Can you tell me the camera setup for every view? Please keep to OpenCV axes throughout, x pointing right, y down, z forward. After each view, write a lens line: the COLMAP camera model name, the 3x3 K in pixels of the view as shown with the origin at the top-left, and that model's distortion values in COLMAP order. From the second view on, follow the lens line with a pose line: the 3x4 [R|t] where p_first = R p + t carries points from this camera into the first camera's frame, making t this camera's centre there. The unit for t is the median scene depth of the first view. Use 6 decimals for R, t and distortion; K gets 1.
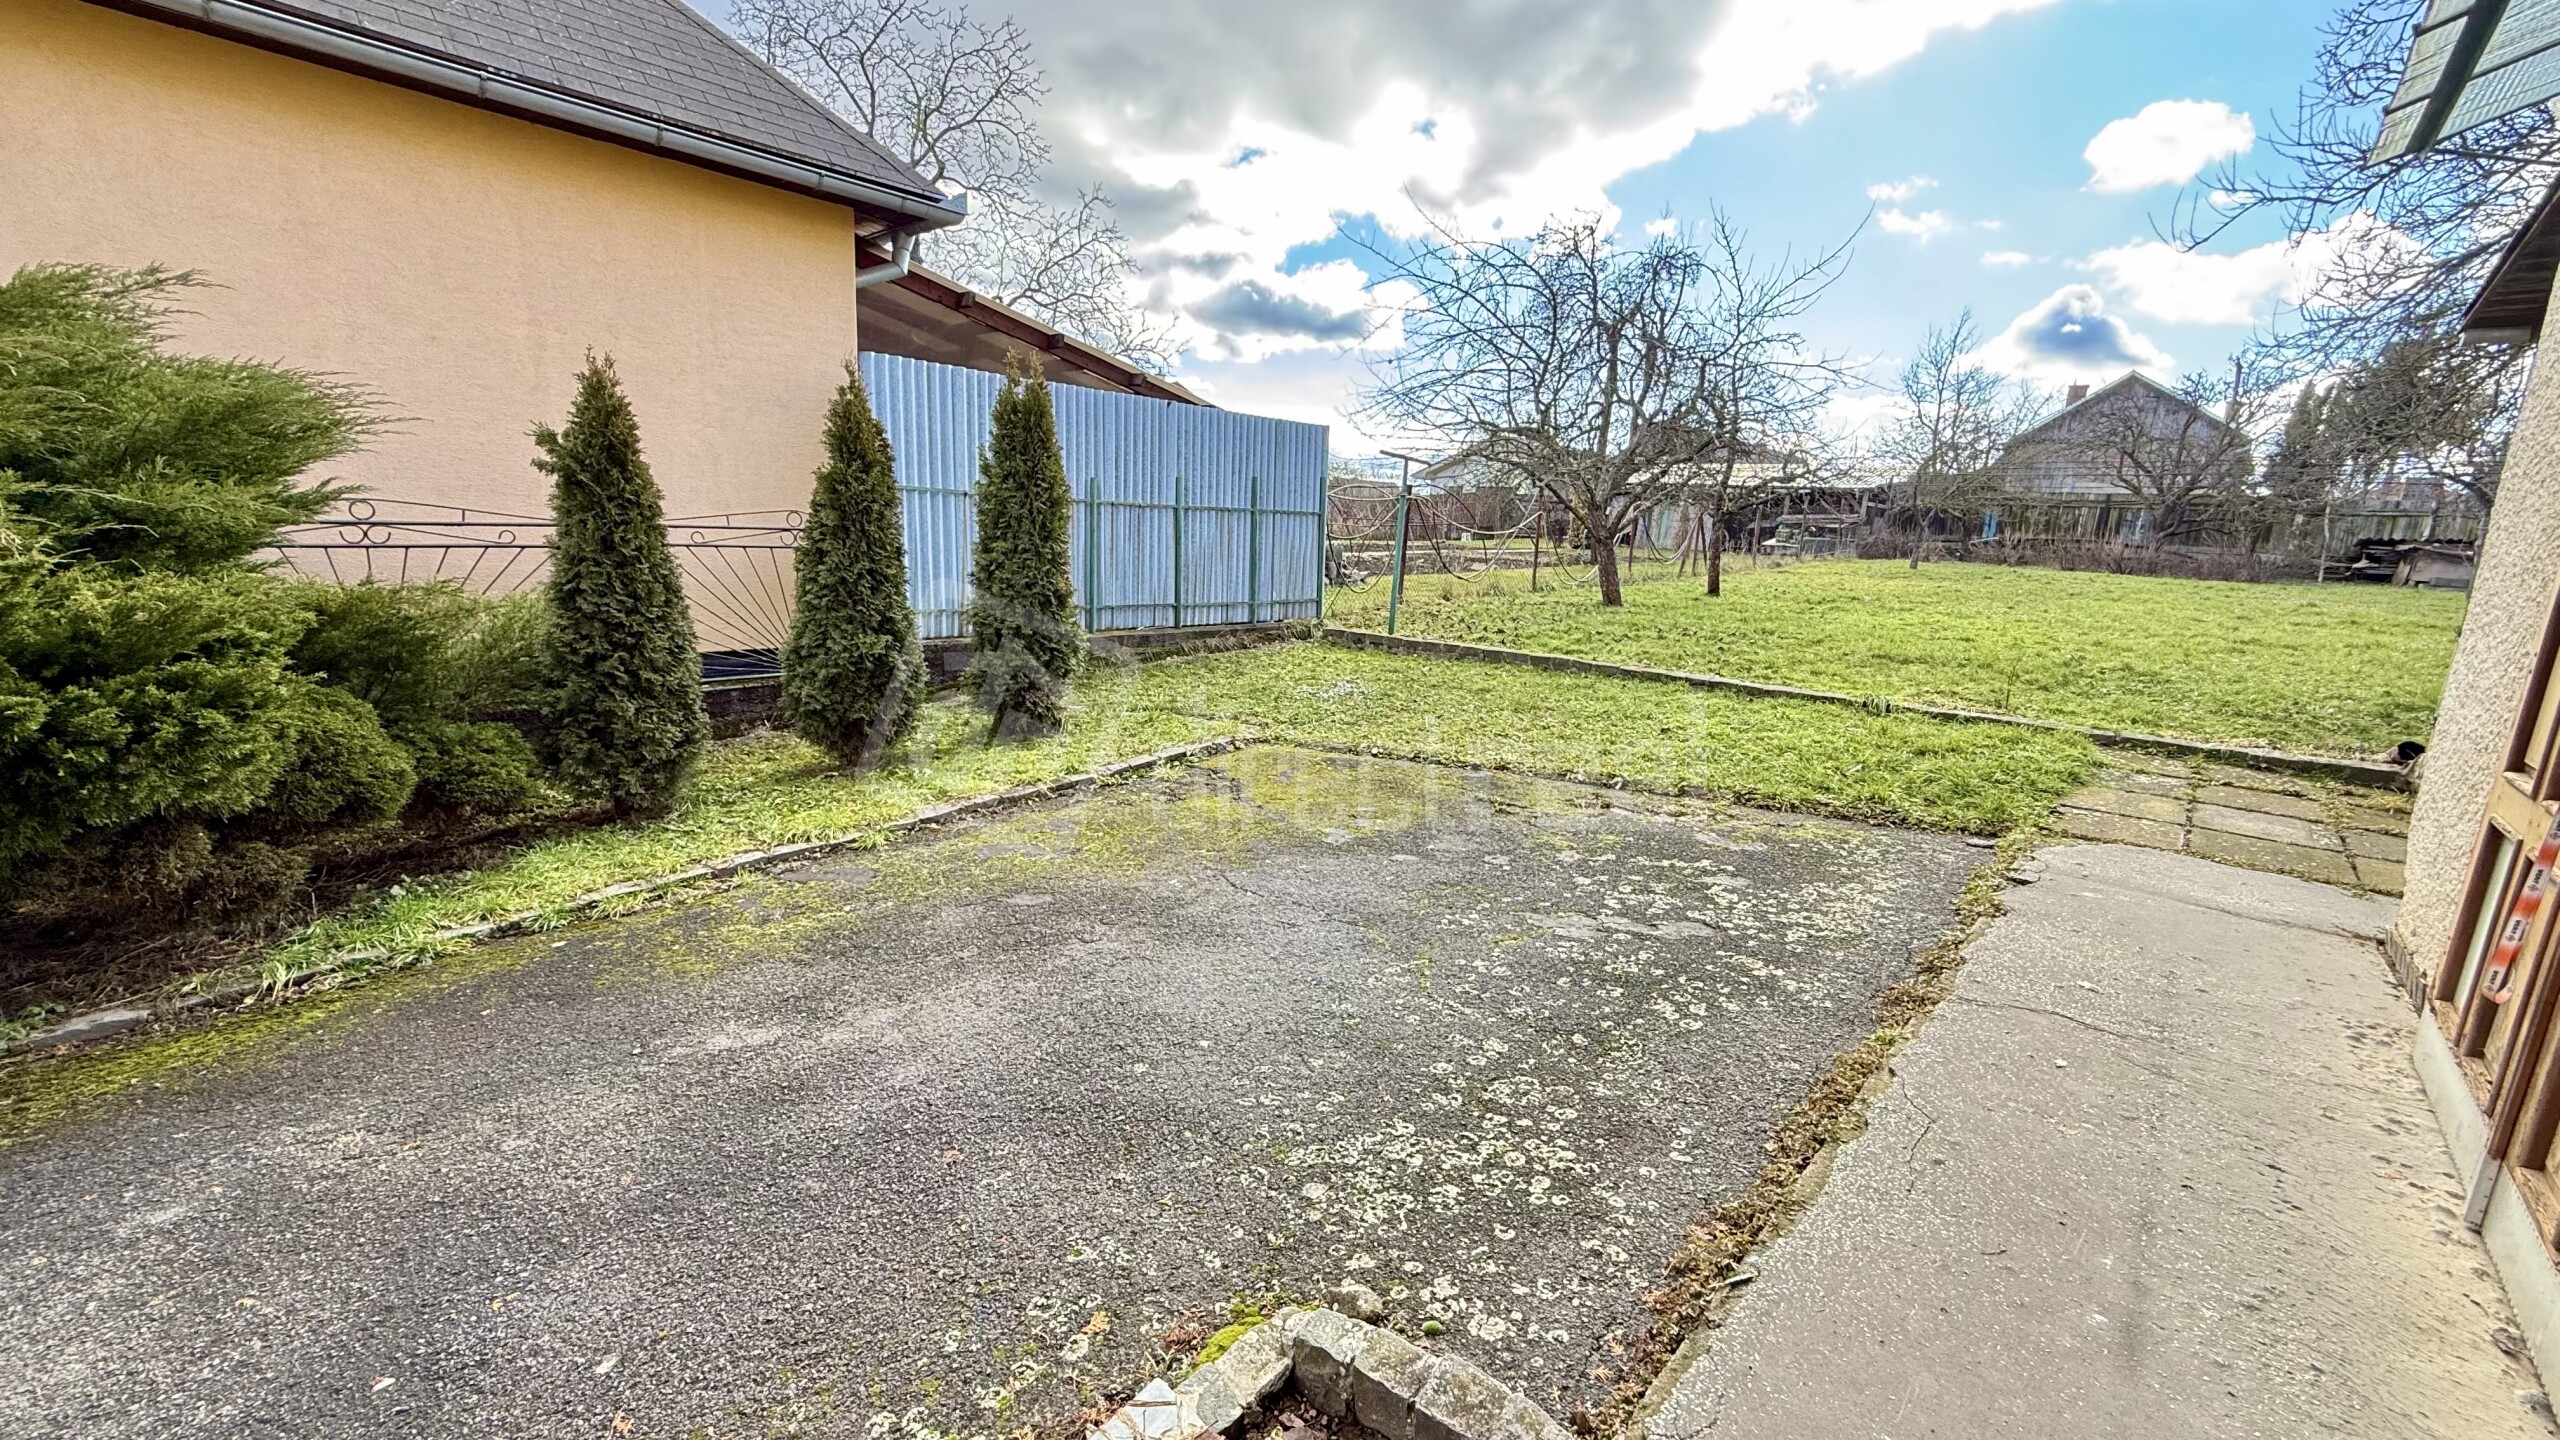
lens RADIAL K [[1013.8, 0, 1278.5], [0, 1013.8, 717.8], [0, 0, 1]] dist [-0.000097, -0.000242]
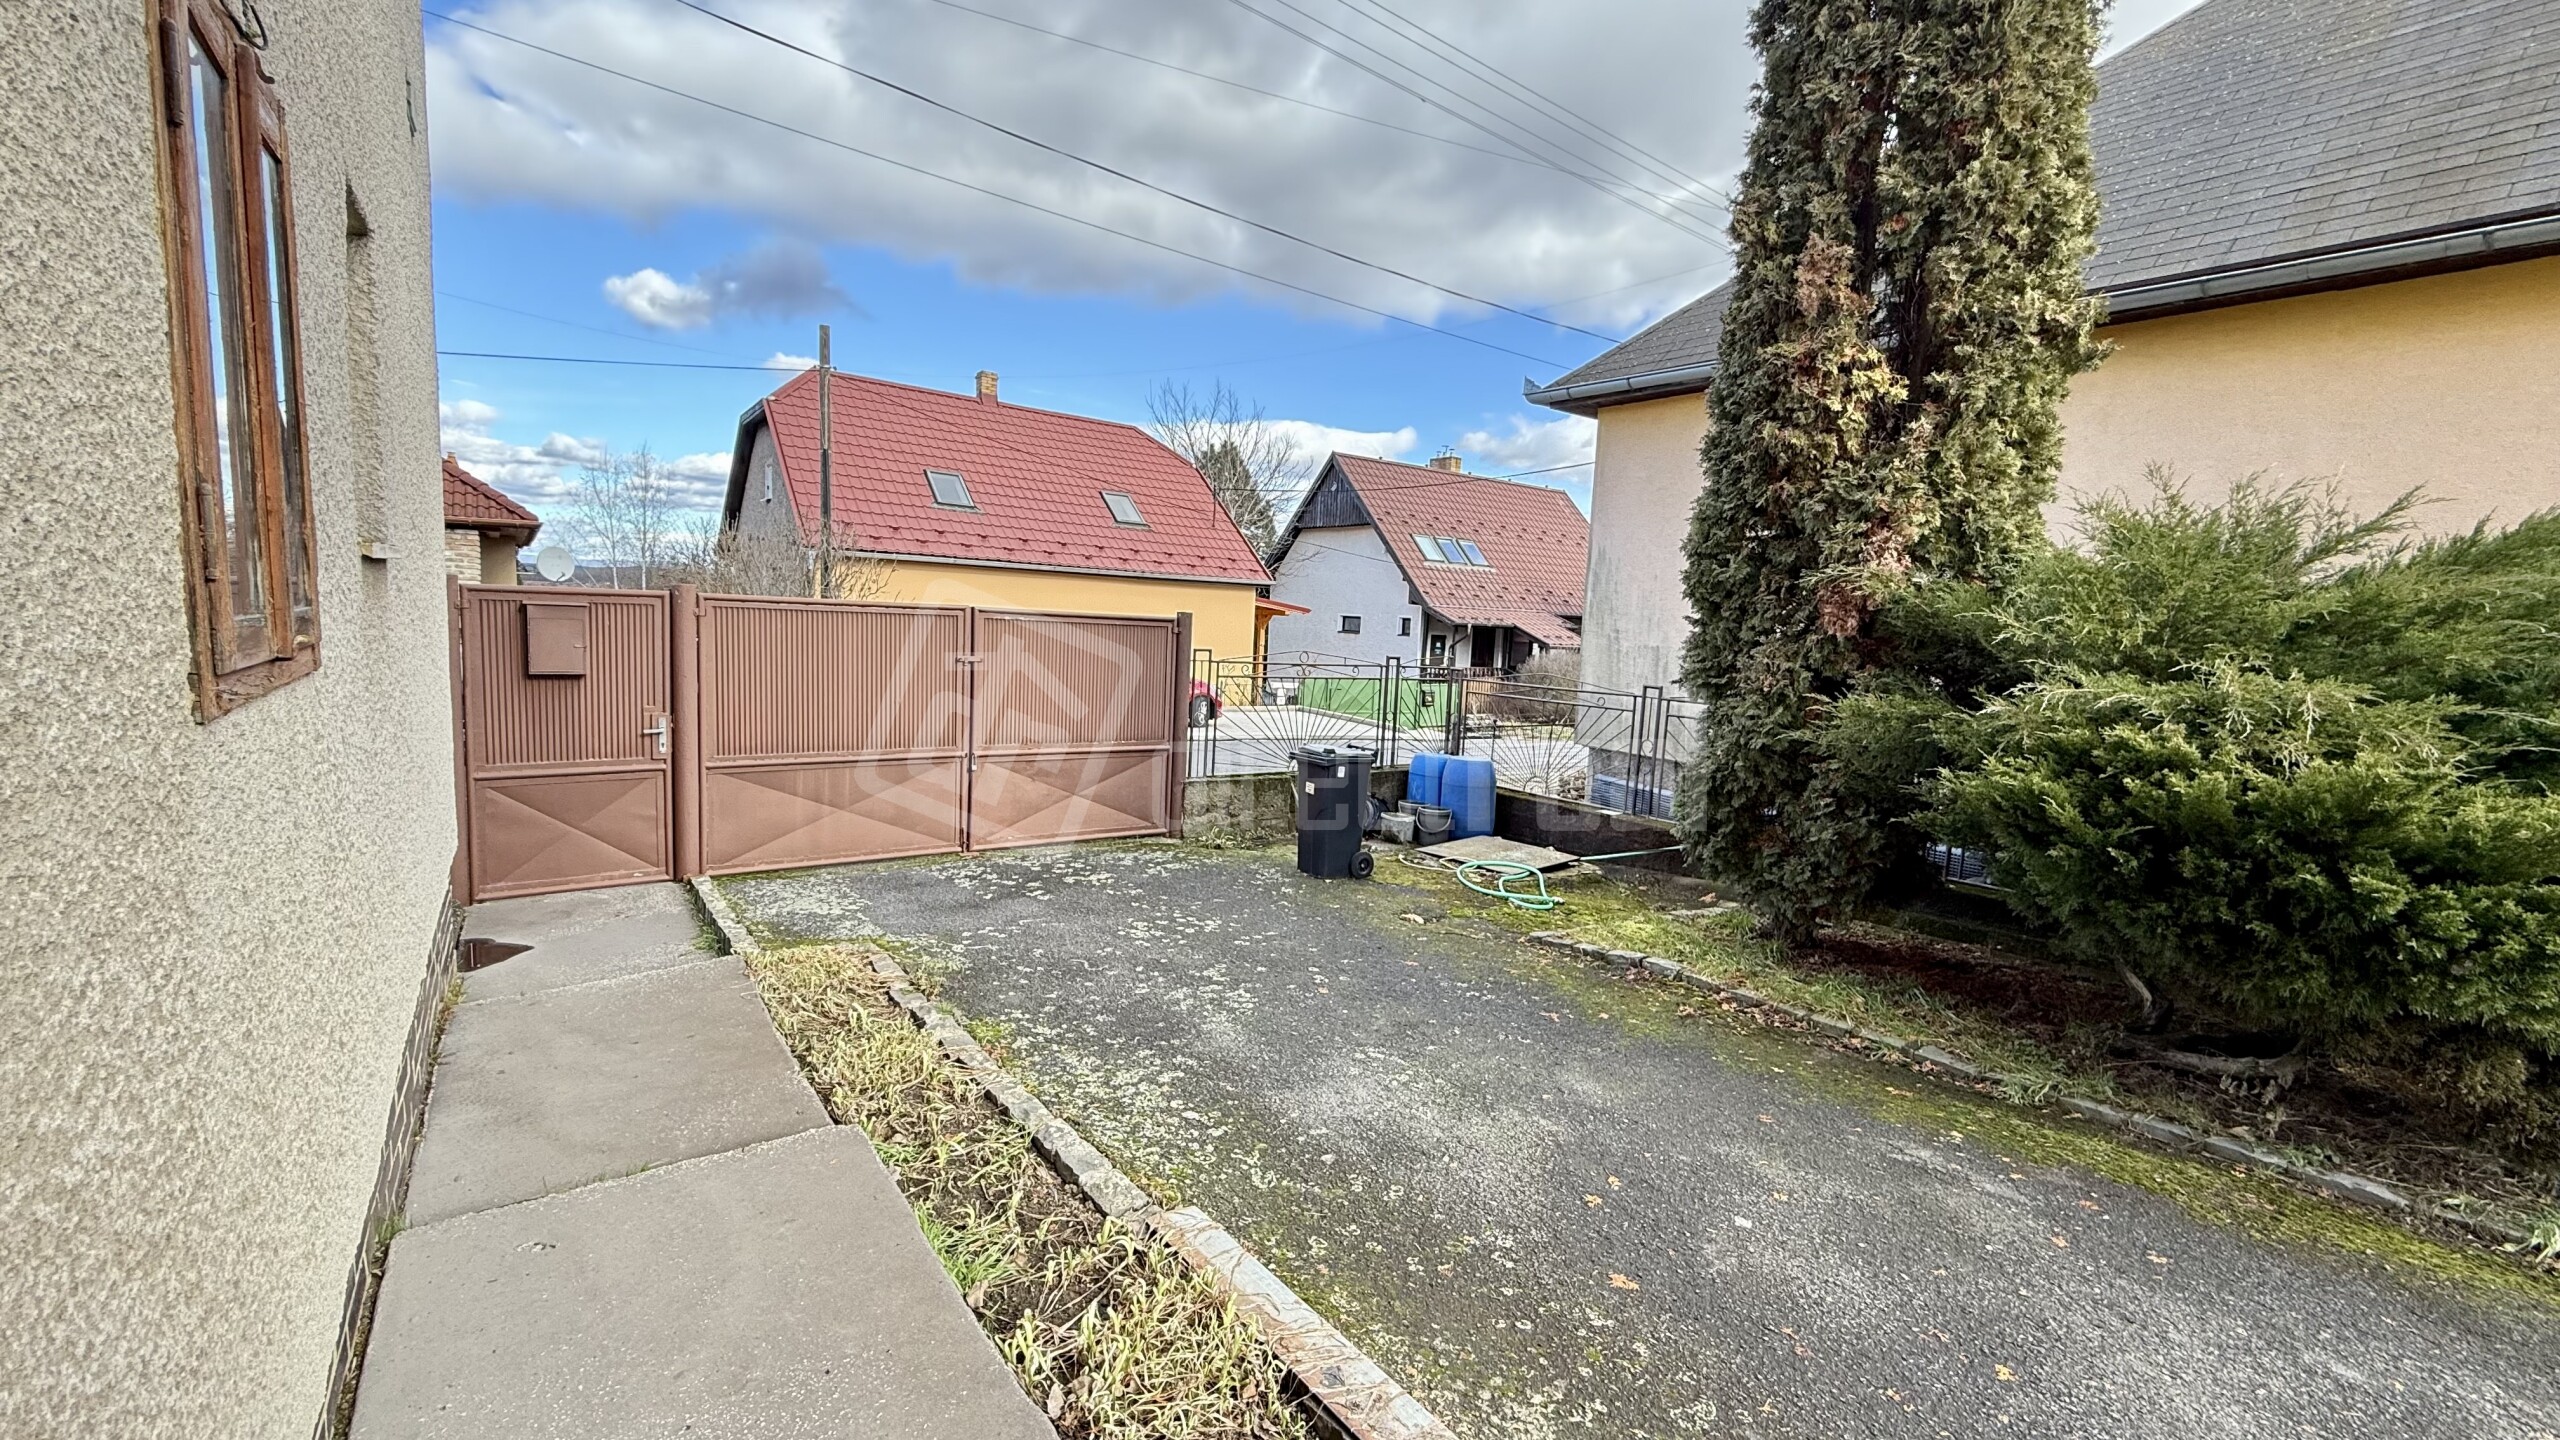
lens RADIAL K [[1013.8, 0, 1278.5], [0, 1013.8, 717.8], [0, 0, 1]] dist [-0.000097, -0.000242]
pose [[-0.184826, 0.037506, -0.982055, 0.095774], [-0.243653, 0.966325, 0.082761, 0.006773], [0.952088, 0.254577, -0.169464, -0.048259]]
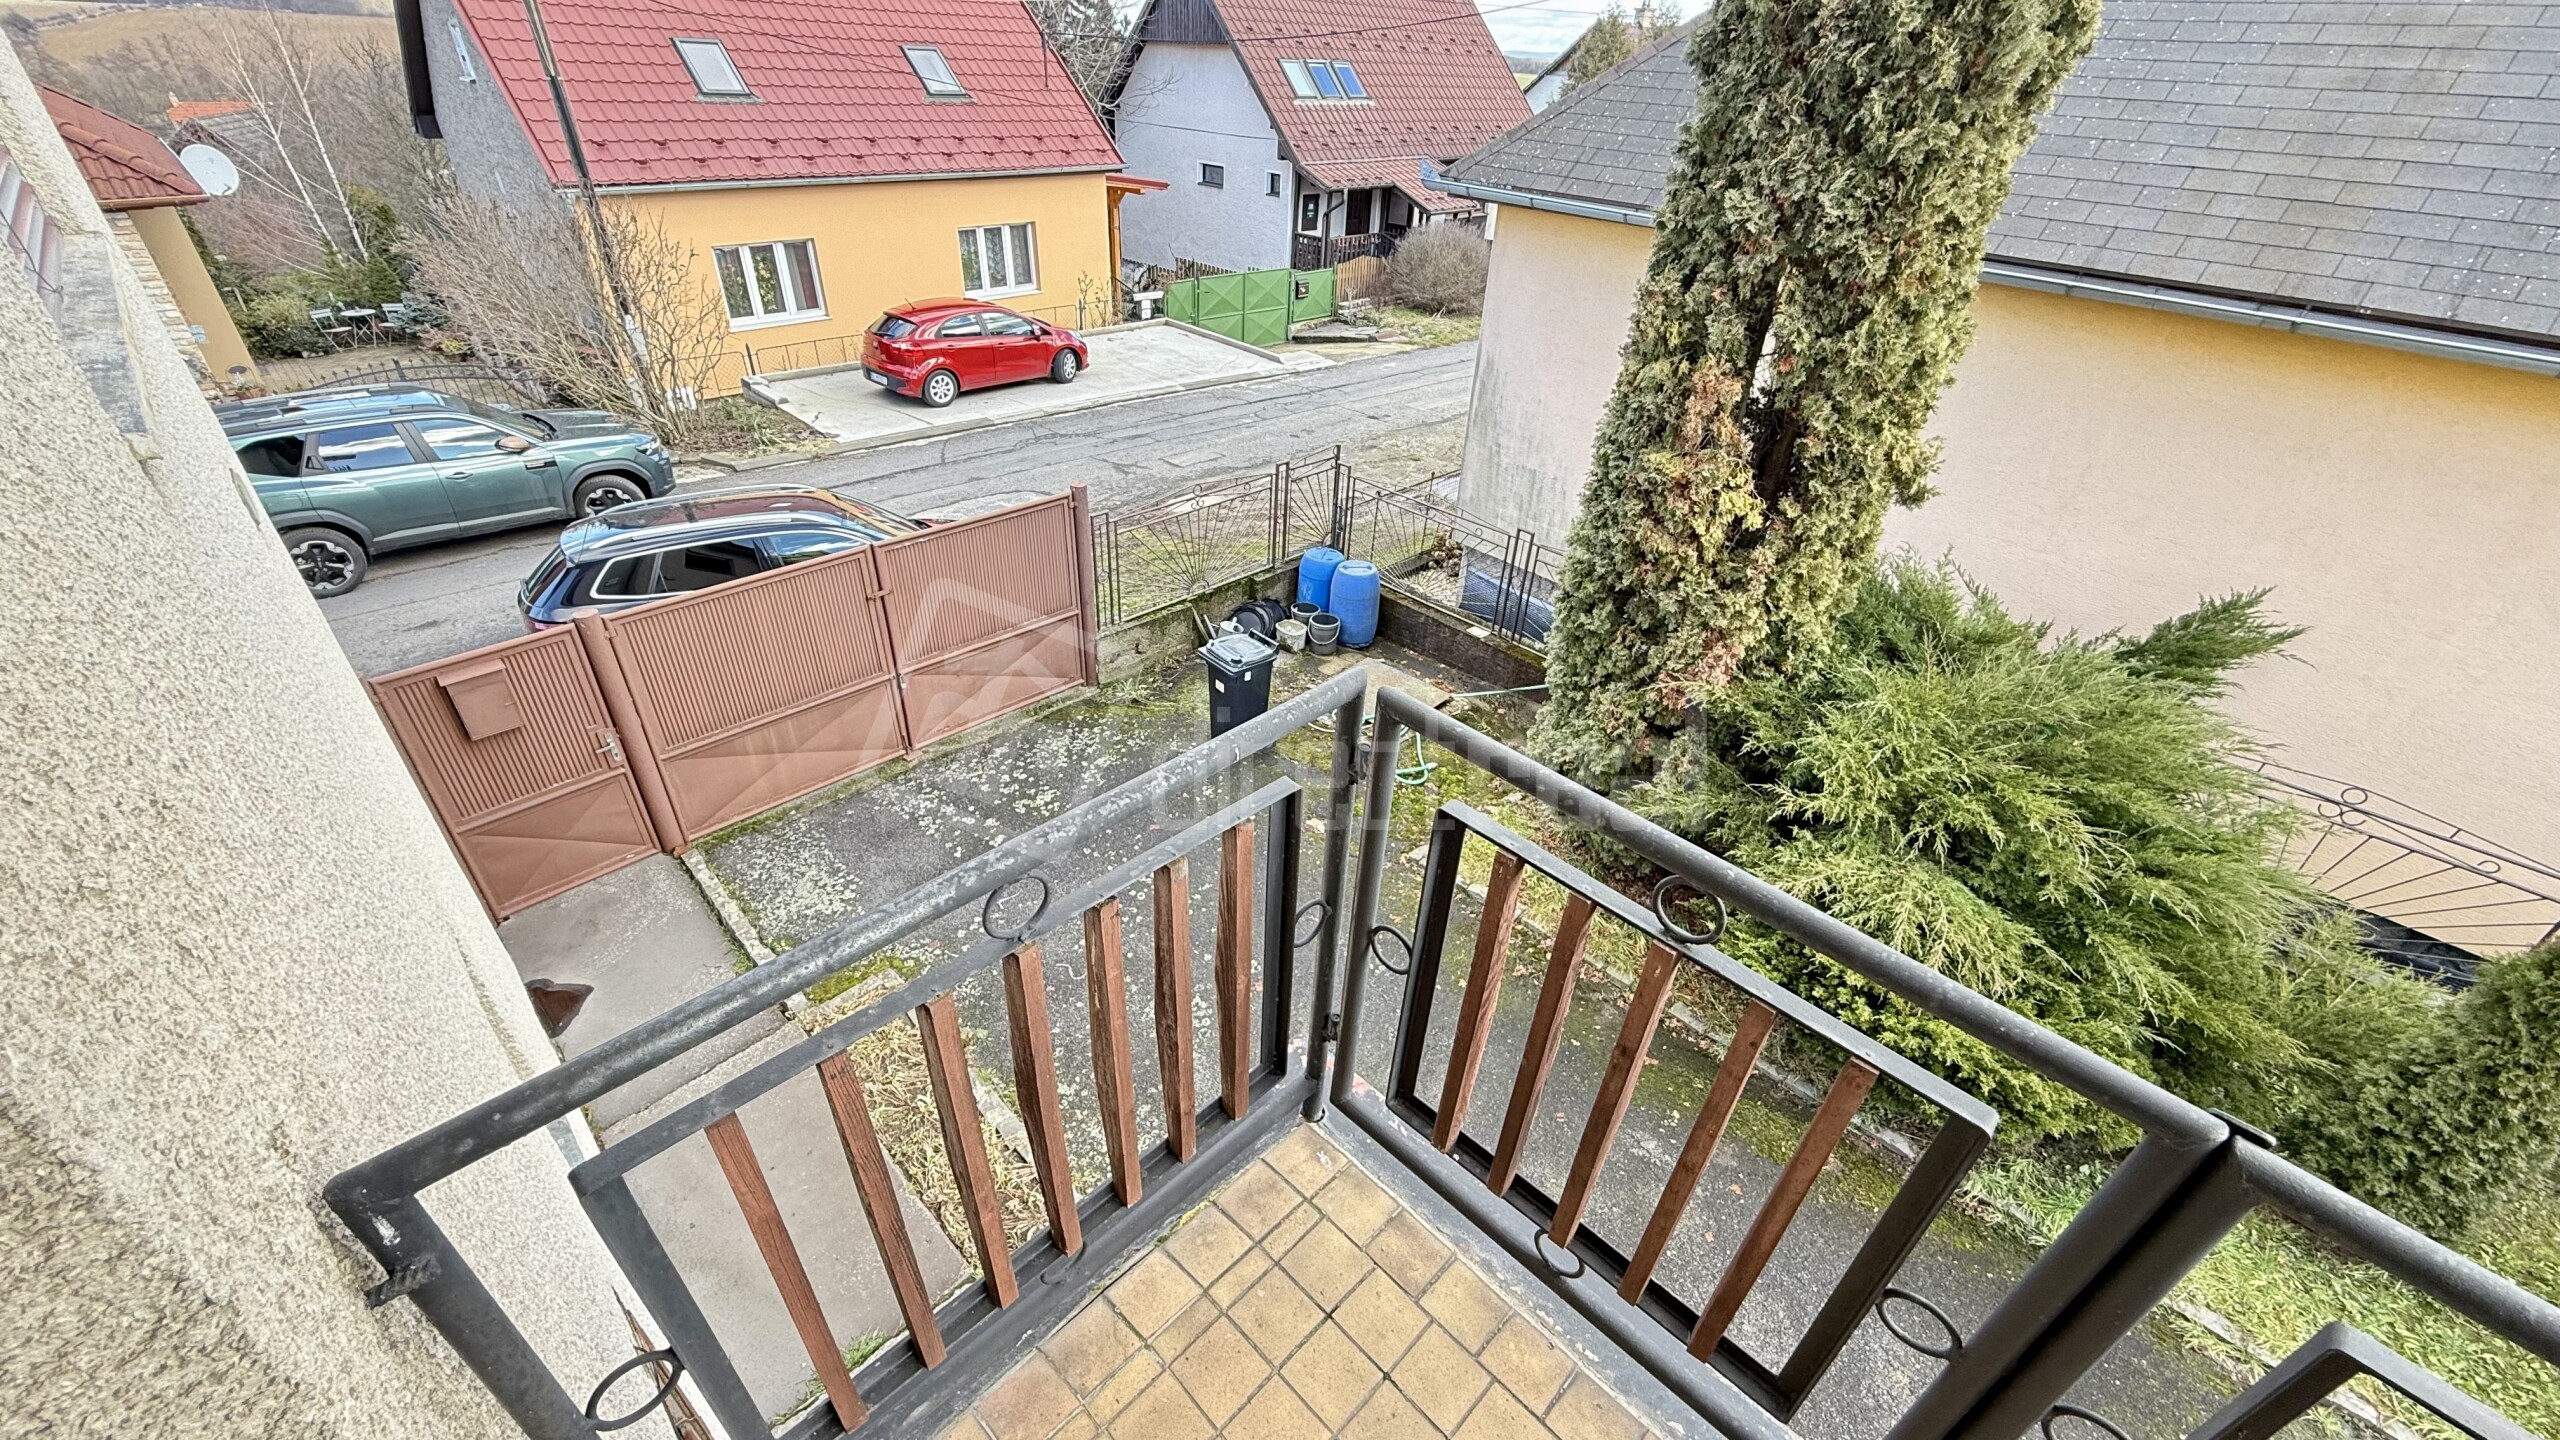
lens RADIAL K [[1010.8, 0, 1281.1], [0, 1010.8, 725.0], [0, 0, 1]] dist [-0.002427, -0.000318]
pose [[-0.048867, 0.504002, -0.862319, 0.077938], [-0.231876, 0.834038, 0.500613, -0.914884], [0.971517, 0.224415, 0.076109, -0.355746]]
